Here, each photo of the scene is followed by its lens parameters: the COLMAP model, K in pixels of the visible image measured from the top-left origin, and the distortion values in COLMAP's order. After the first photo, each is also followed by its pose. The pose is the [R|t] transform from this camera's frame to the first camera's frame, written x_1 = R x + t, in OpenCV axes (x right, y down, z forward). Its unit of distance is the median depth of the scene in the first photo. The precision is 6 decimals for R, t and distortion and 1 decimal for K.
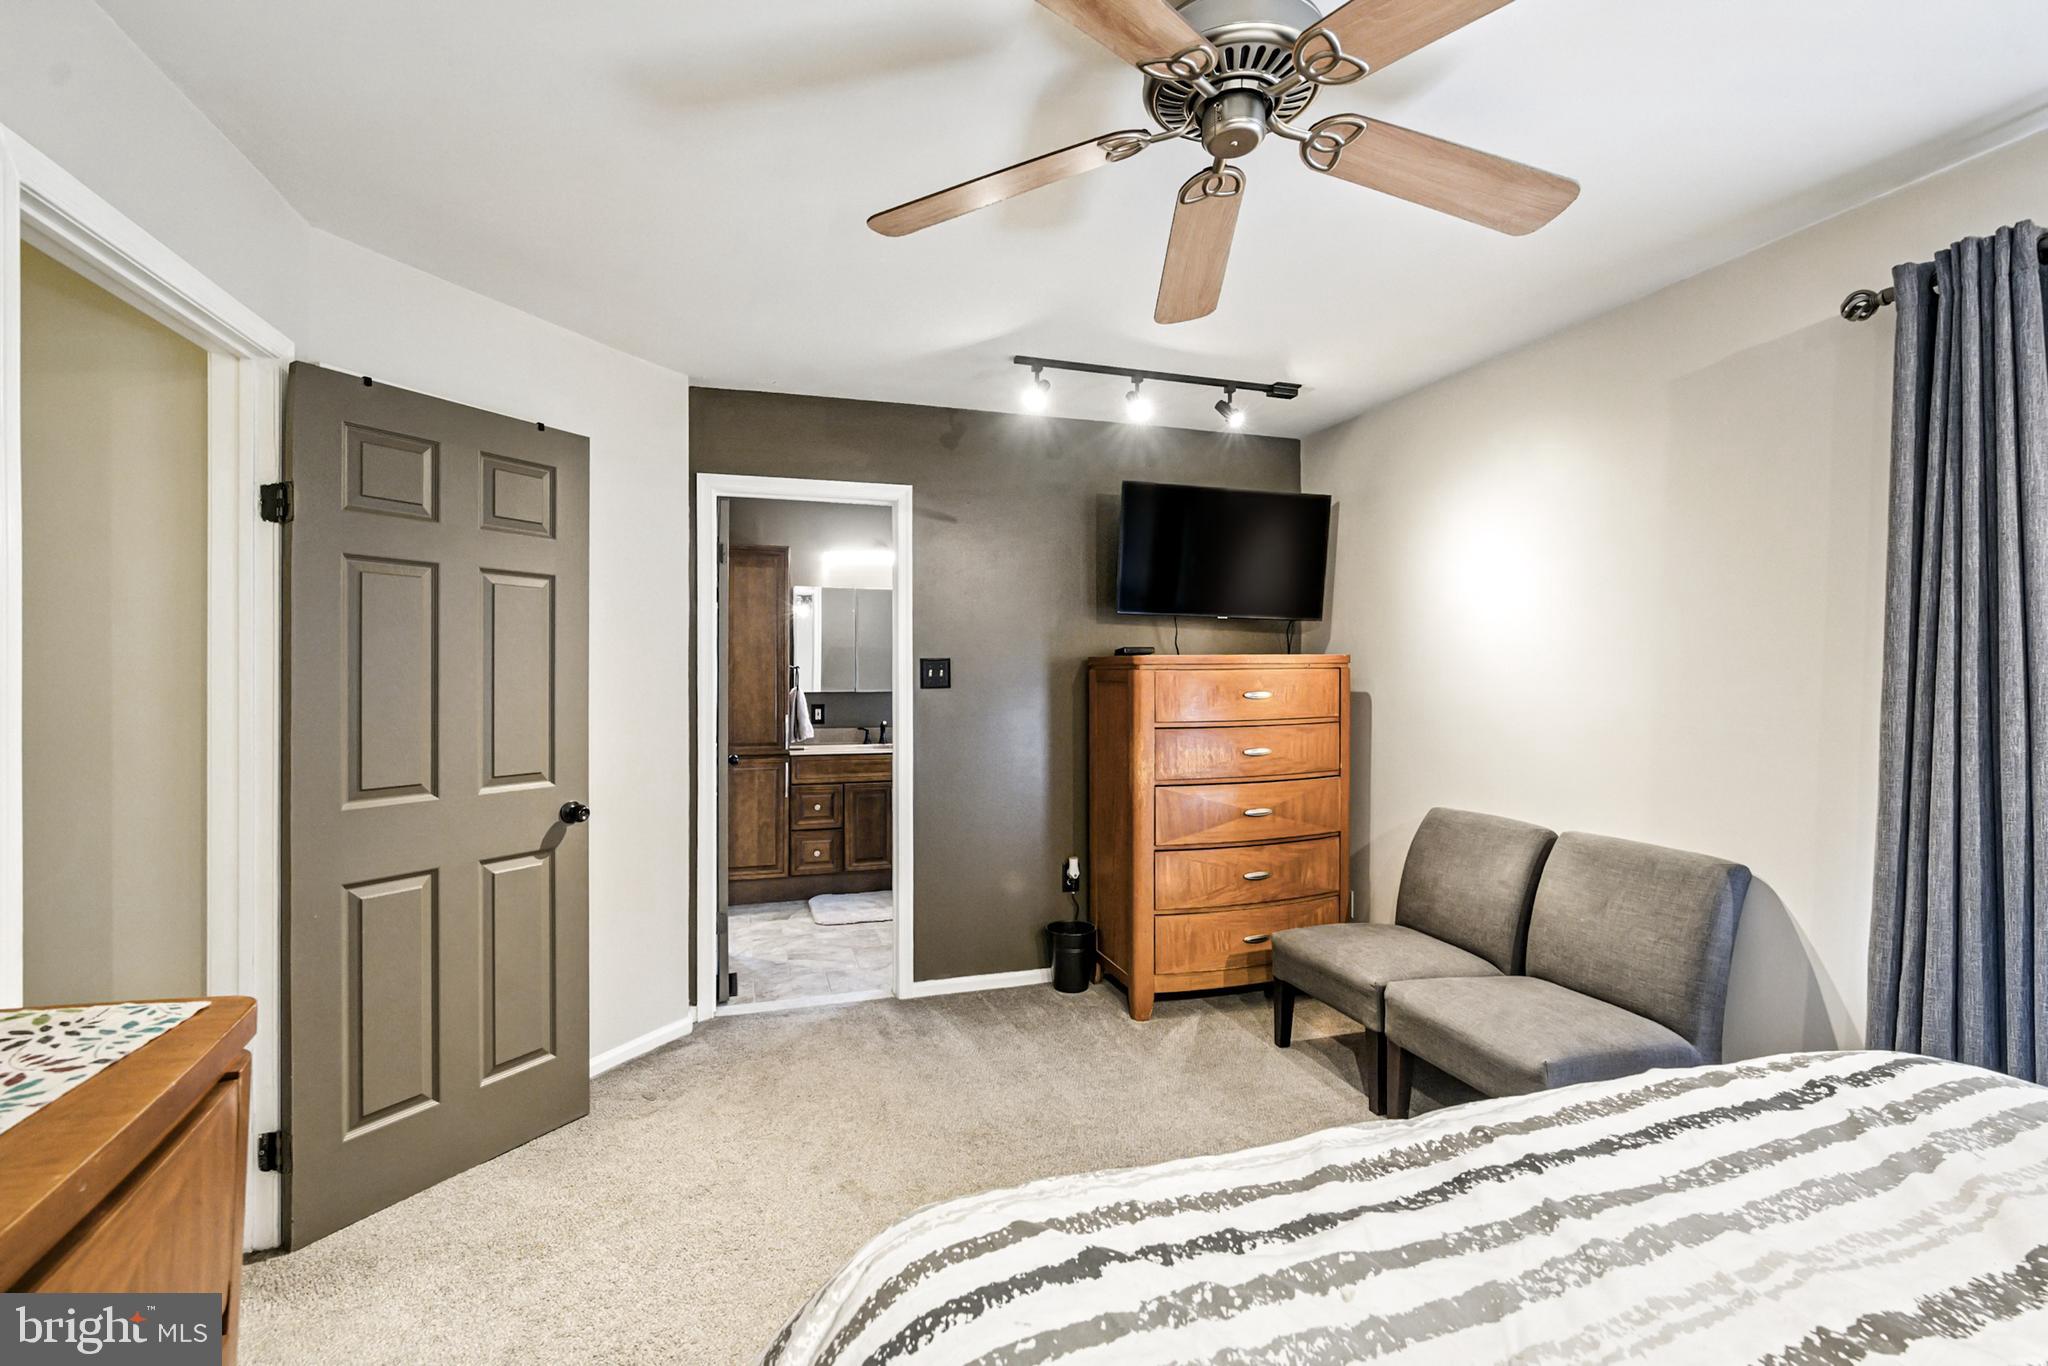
lens RADIAL K [[906.4, 0, 1016.8], [0, 906.4, 677.1], [0, 0, 1]] dist [0.002355, 0.000004]
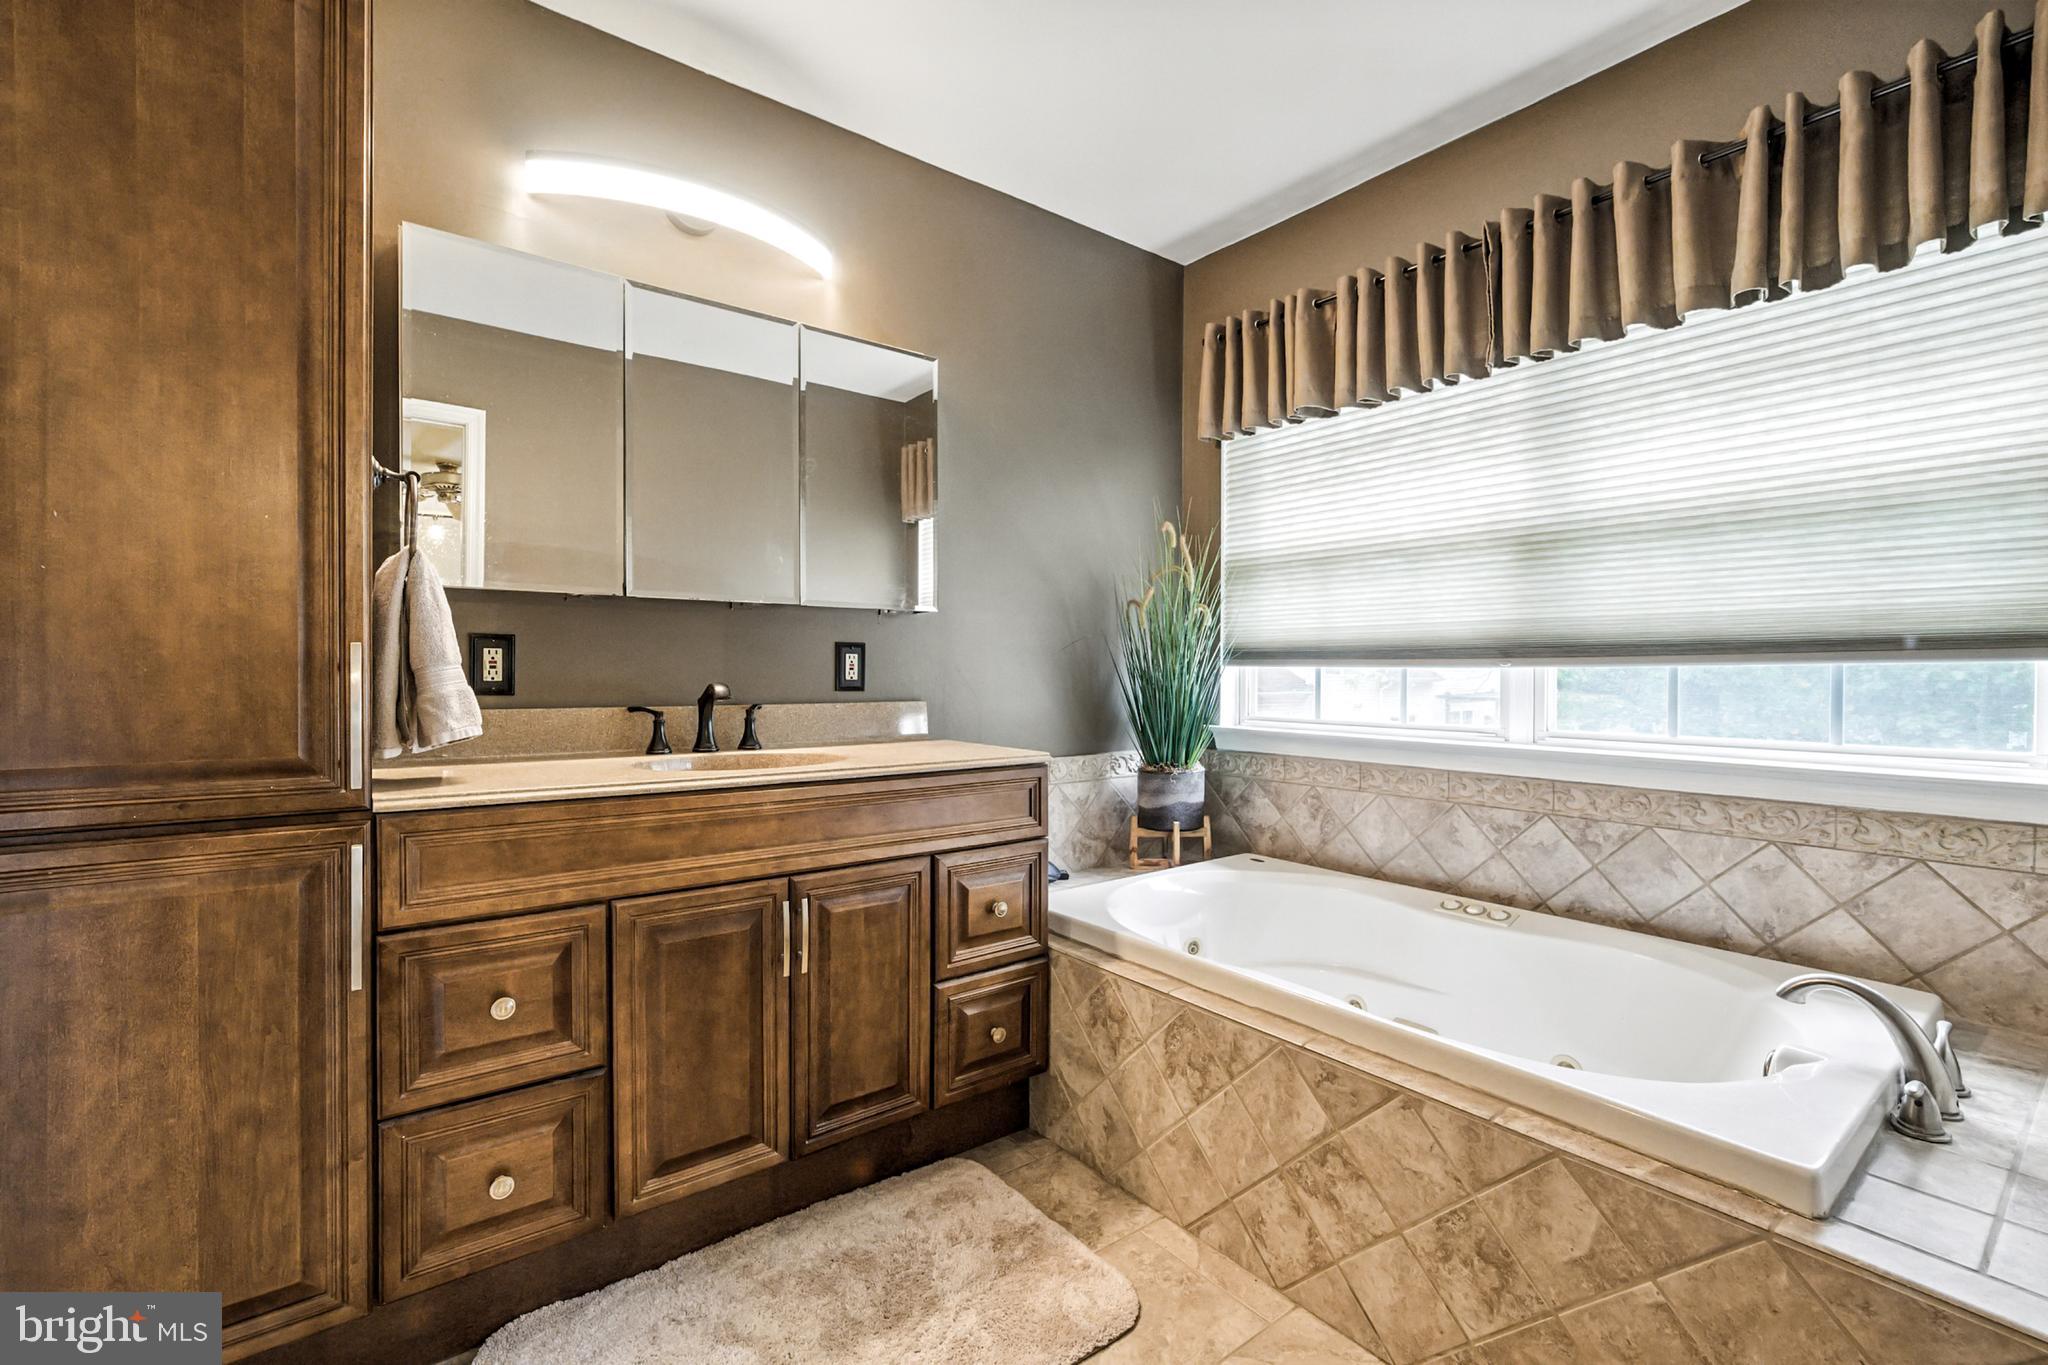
lens RADIAL K [[906.4, 0, 1034.1], [0, 906.4, 675.0], [0, 0, 1]] dist [0.002355, 0.000004]
pose [[0.944119, -0.011049, 0.329420, -0.159153], [0.009757, 0.999937, 0.005576, 0.048482], [-0.329461, -0.002050, 0.944167, 0.699412]]
